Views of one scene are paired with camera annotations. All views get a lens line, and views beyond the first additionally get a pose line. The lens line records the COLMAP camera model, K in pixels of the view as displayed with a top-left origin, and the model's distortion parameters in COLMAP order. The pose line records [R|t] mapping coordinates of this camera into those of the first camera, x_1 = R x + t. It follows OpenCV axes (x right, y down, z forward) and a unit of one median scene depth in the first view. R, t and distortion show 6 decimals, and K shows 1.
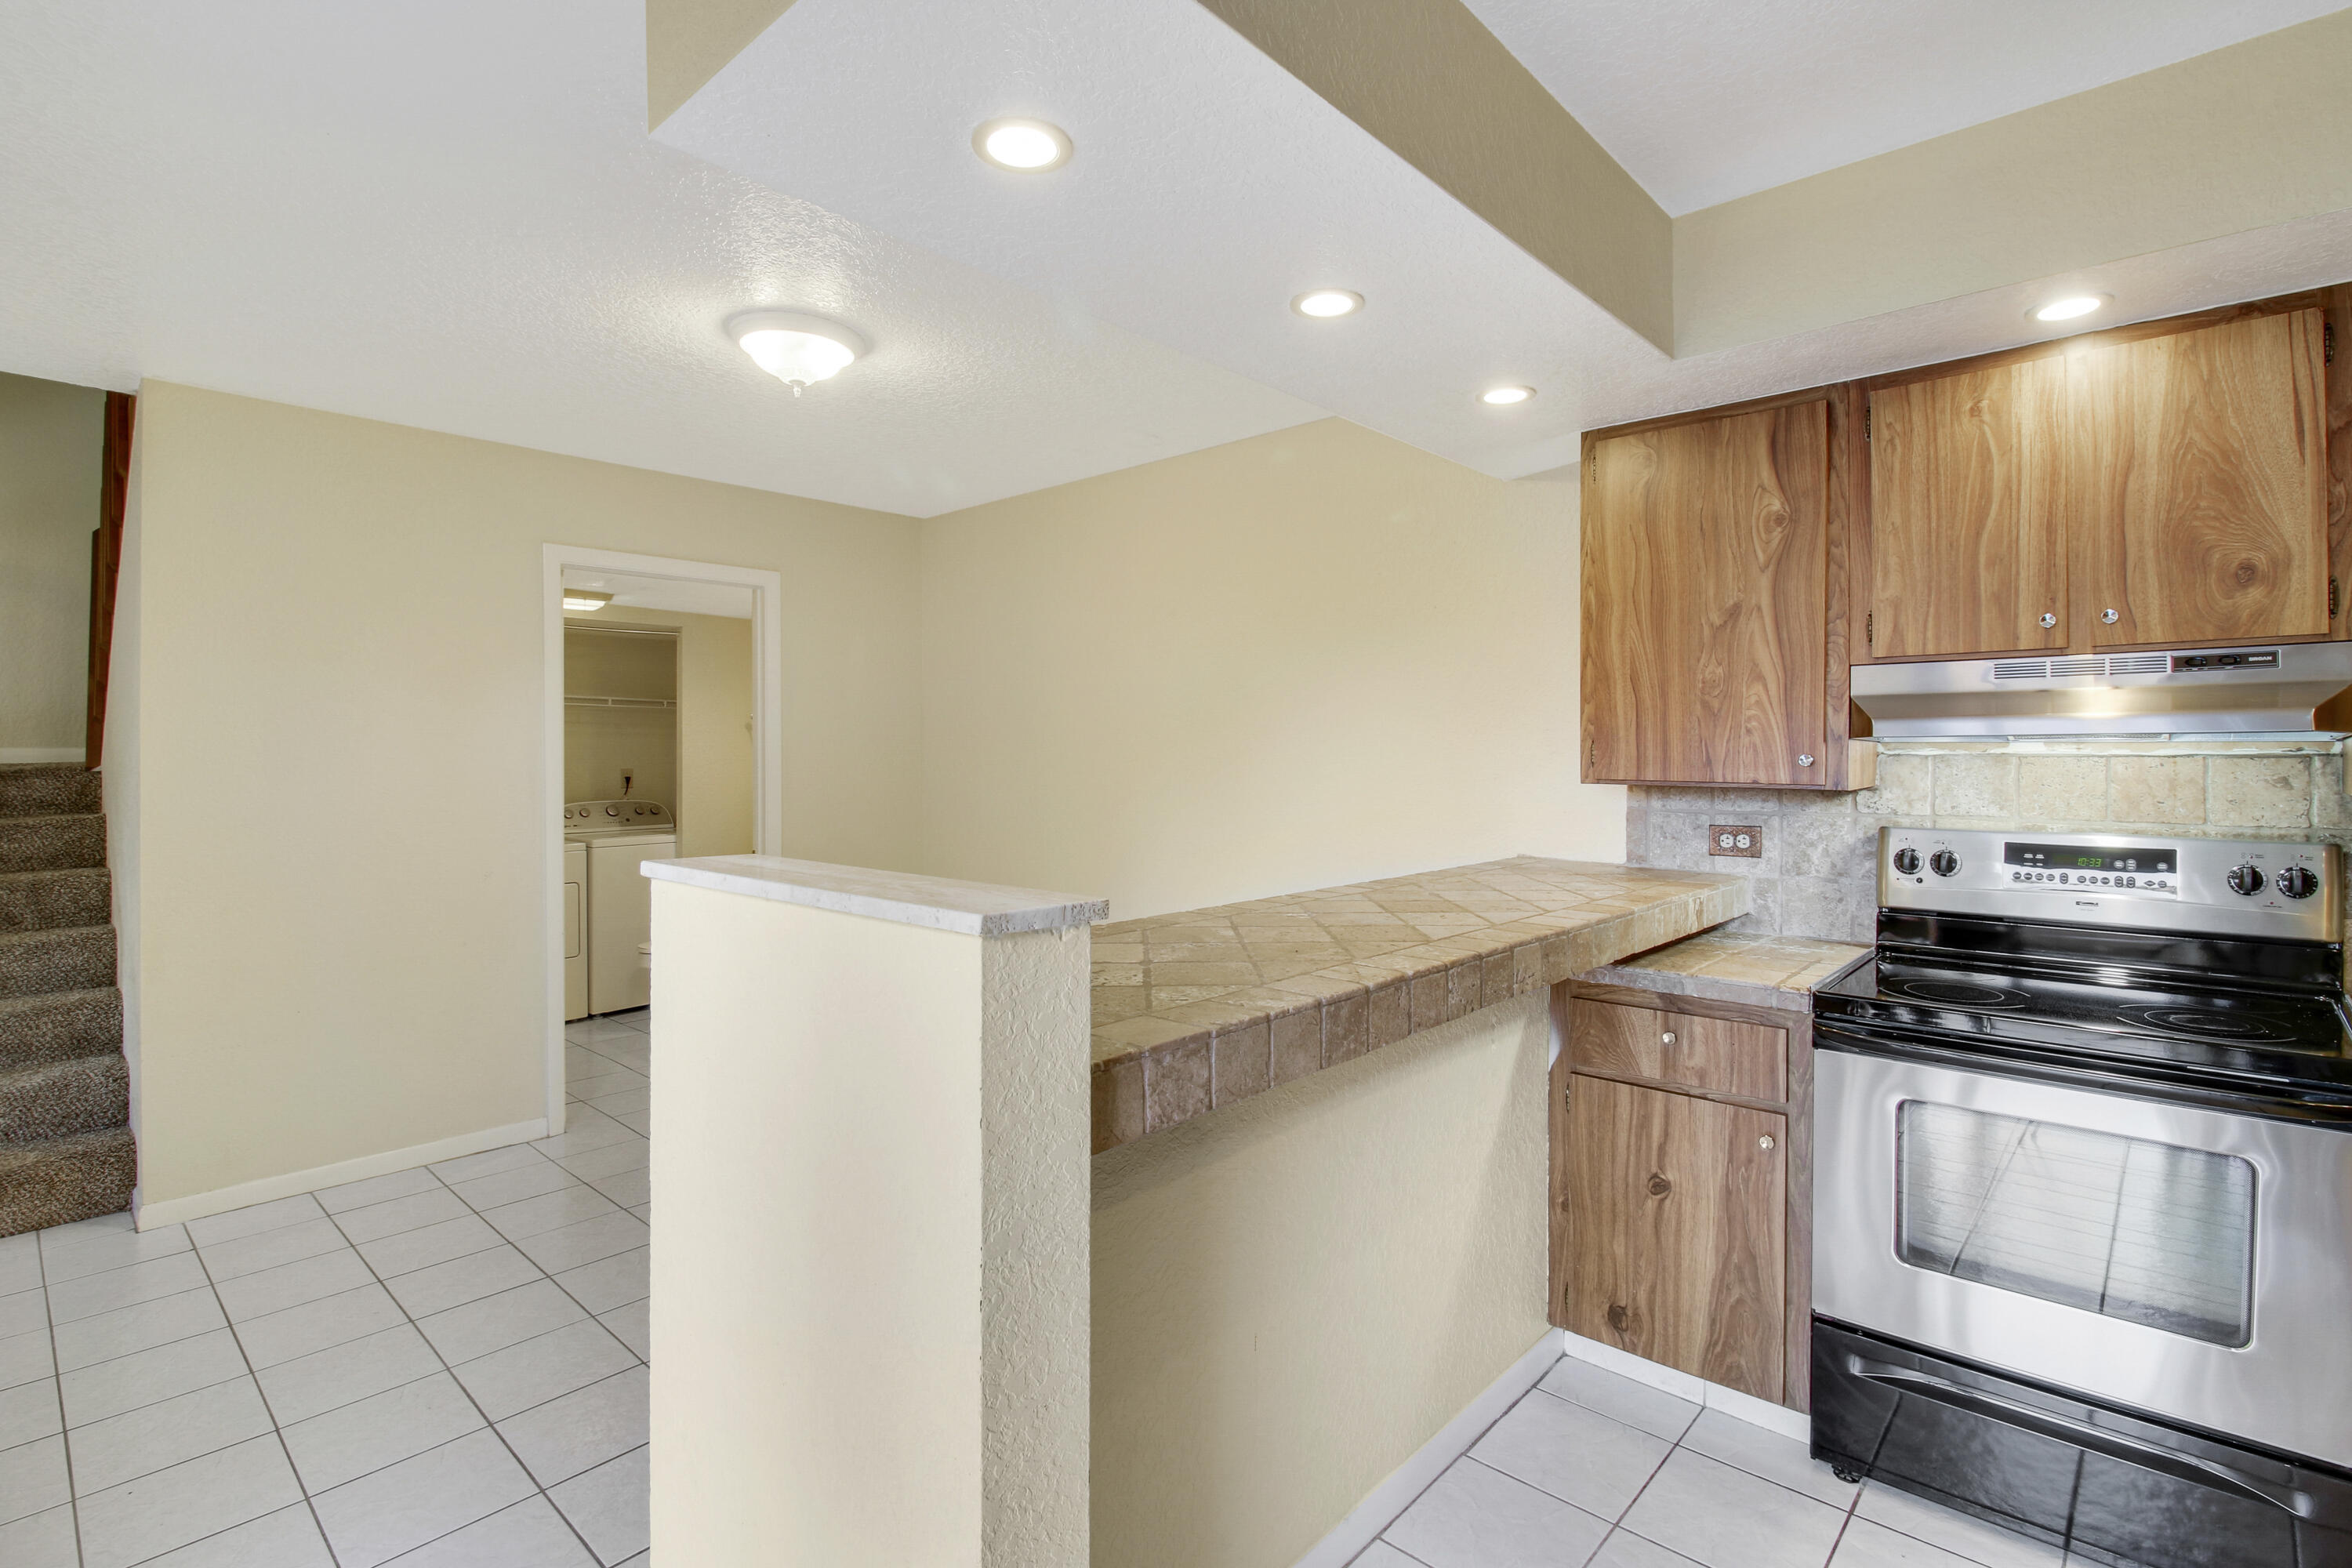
lens RADIAL K [[1104.3, 0, 1222.1], [0, 1104.3, 765.2], [0, 0, 1]] dist [0.001077, -0.009982]
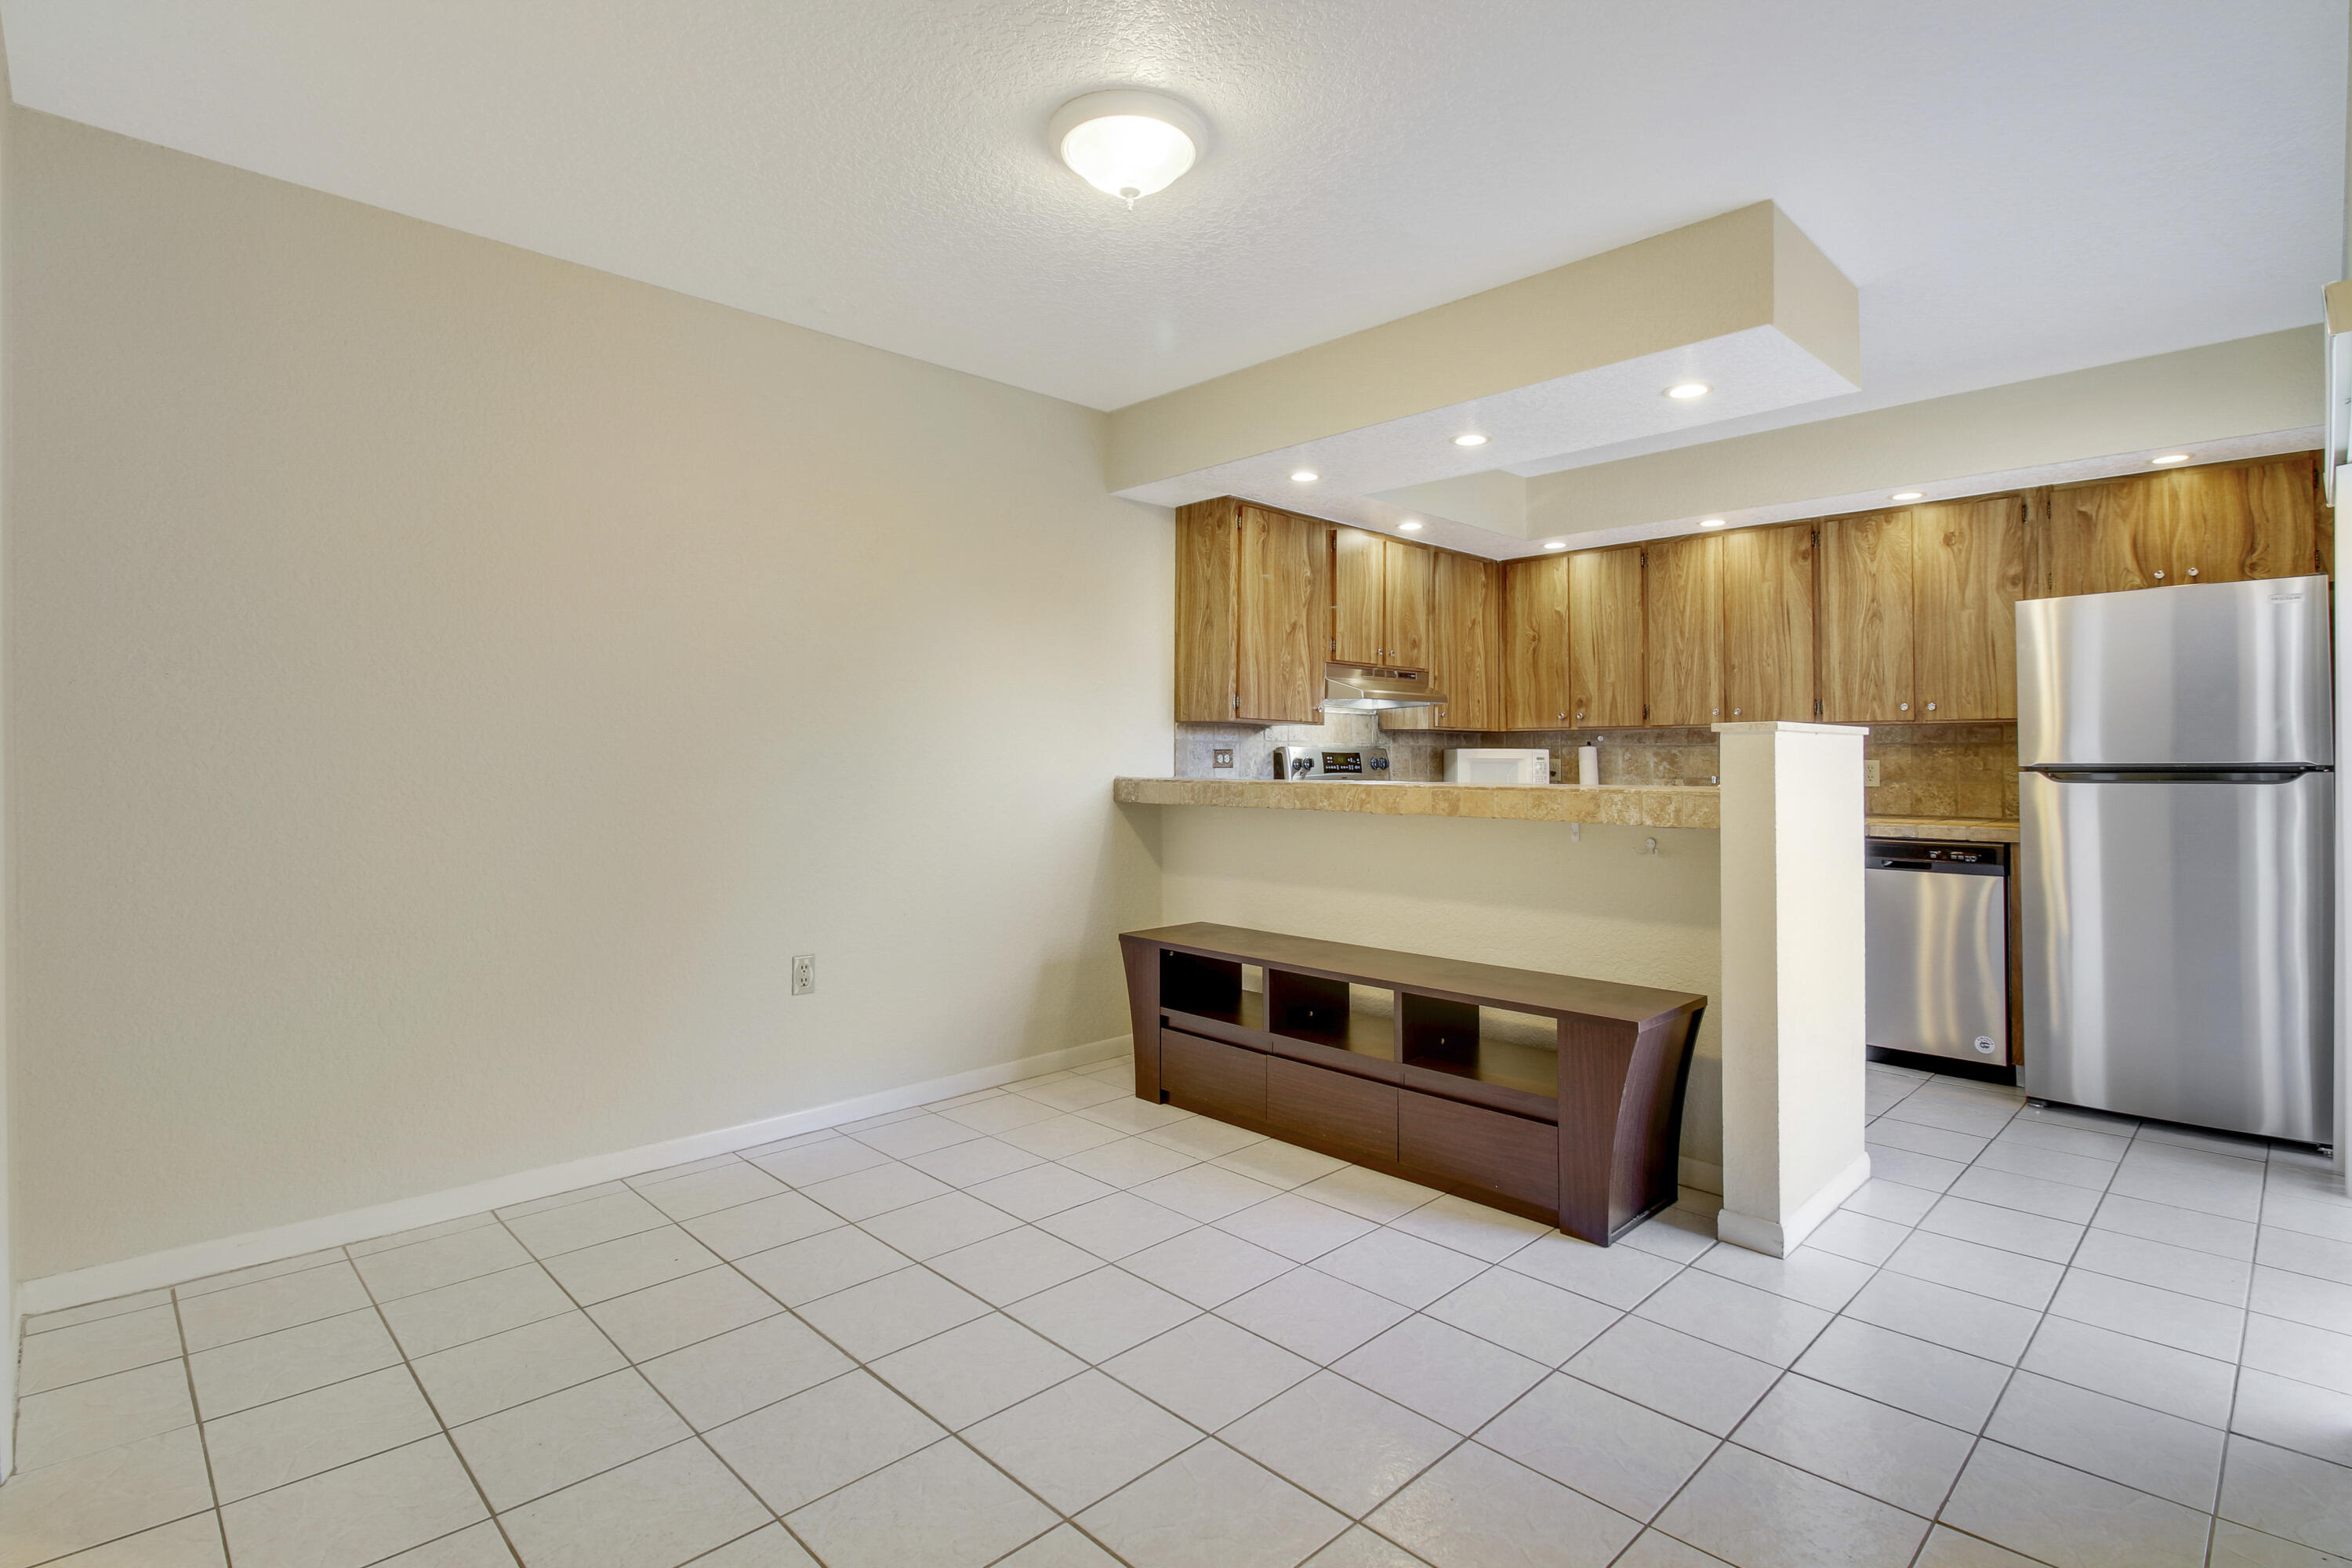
lens RADIAL K [[1104.3, 0, 1190.7], [0, 1104.3, 738.3], [0, 0, 1]] dist [0.001077, -0.009982]
pose [[0.092854, 0.022055, 0.995435, -1.492699], [0.006965, 0.999716, -0.022800, 0.093933], [-0.995655, 0.009050, 0.092674, 1.105201]]
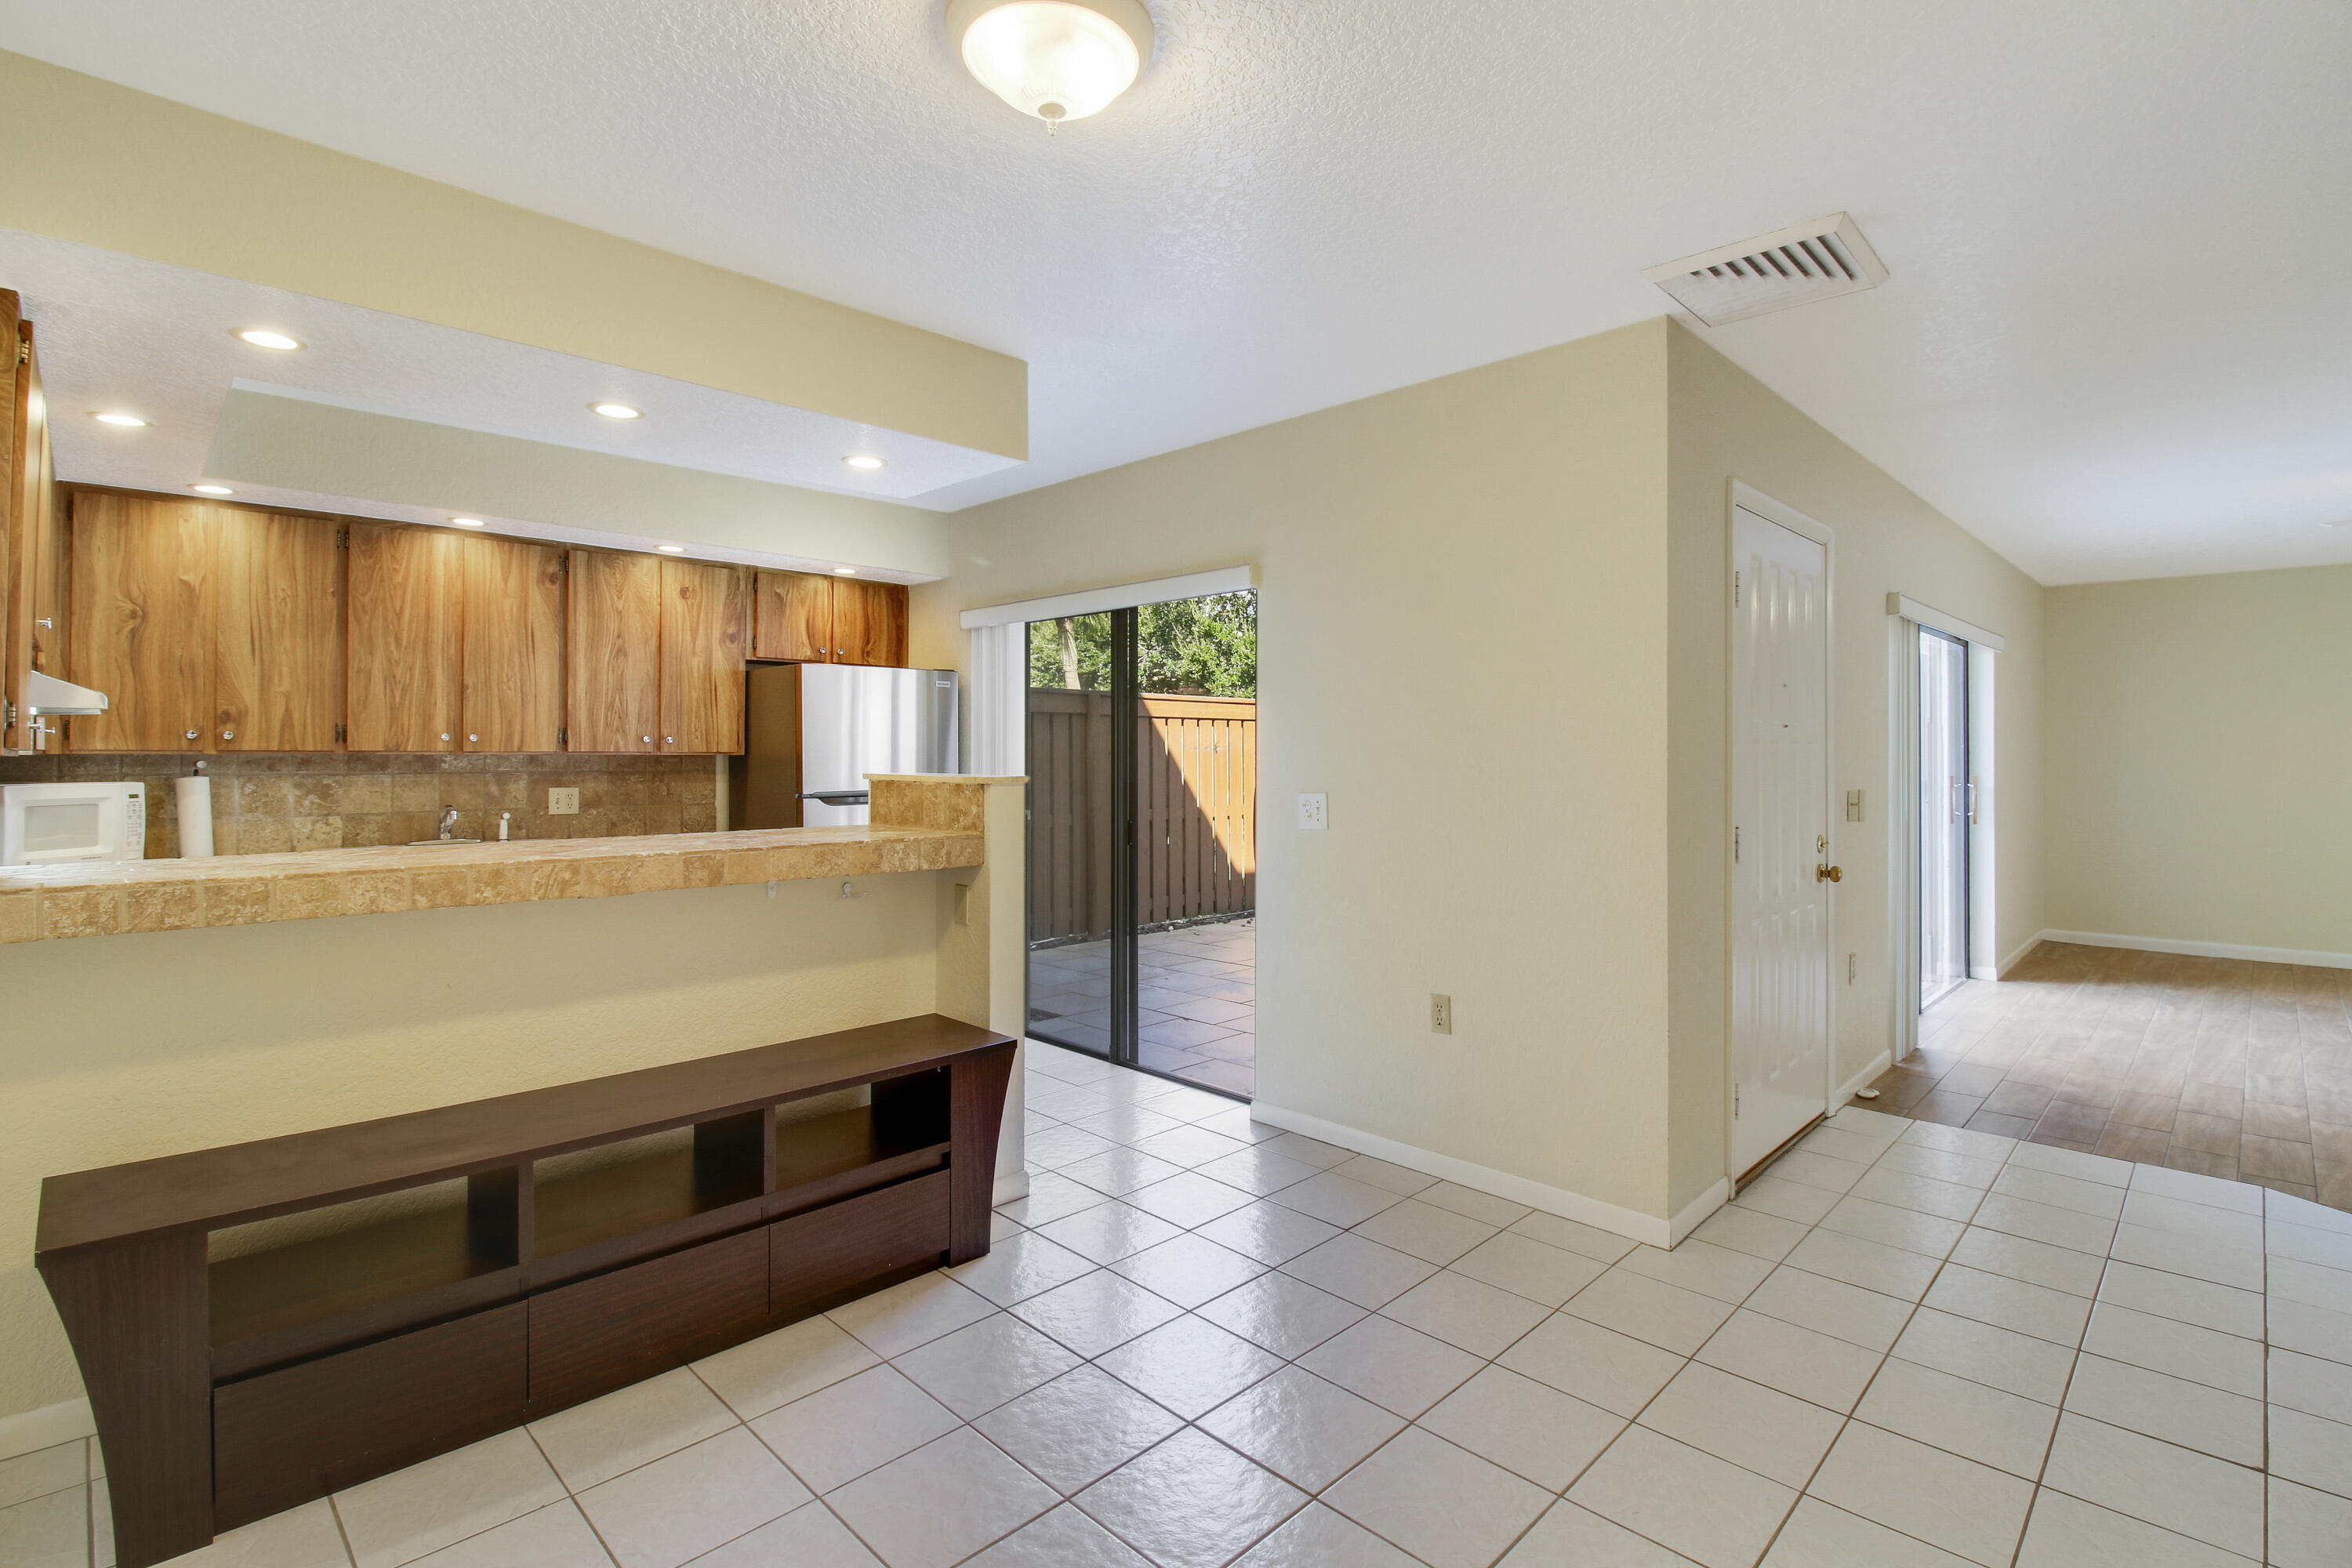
lens RADIAL K [[1104.3, 0, 1178.0], [0, 1104.3, 726.3], [0, 0, 1]] dist [0.001077, -0.009982]
pose [[-0.994890, 0.004239, 0.100873, -0.673533], [0.002647, 0.999870, -0.015909, 0.015363], [-0.100927, -0.015561, -0.994772, 2.008429]]
